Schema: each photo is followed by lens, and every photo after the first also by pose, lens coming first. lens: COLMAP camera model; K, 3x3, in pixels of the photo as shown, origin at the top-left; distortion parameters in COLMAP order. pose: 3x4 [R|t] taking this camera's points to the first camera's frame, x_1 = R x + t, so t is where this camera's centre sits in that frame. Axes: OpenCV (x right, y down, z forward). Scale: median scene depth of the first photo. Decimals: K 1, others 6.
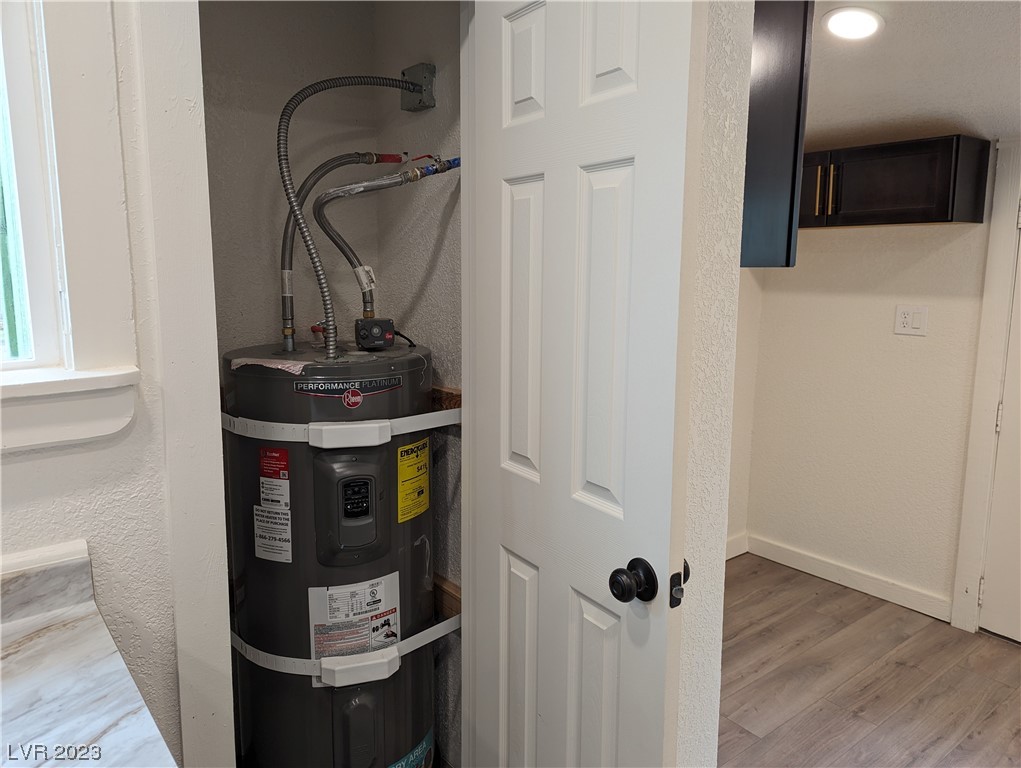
lens RADIAL K [[722.4, 0, 510.5], [0, 722.4, 384.0], [0, 0, 1]] dist [0.092504, -0.087941]
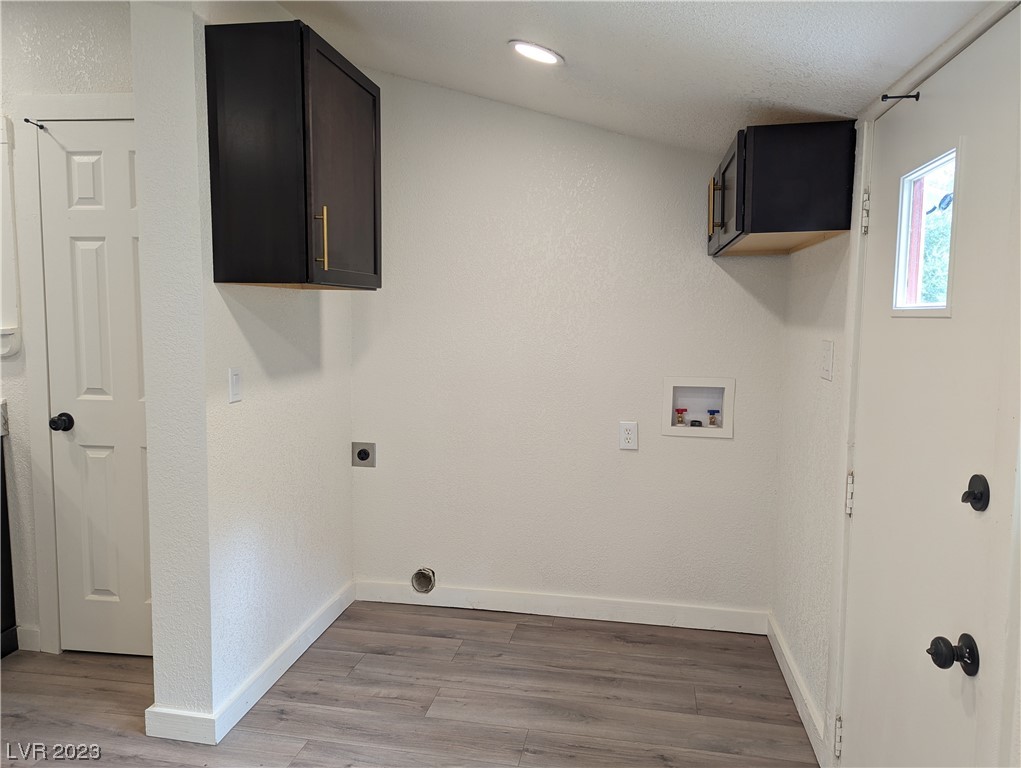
lens RADIAL K [[722.4, 0, 510.5], [0, 722.4, 384.0], [0, 0, 1]] dist [0.092504, -0.087941]
pose [[0.659711, 0.083964, -0.746815, 0.978871], [-0.131243, 0.991340, -0.004480, -0.015672], [0.739971, 0.100970, 0.665017, 0.265620]]
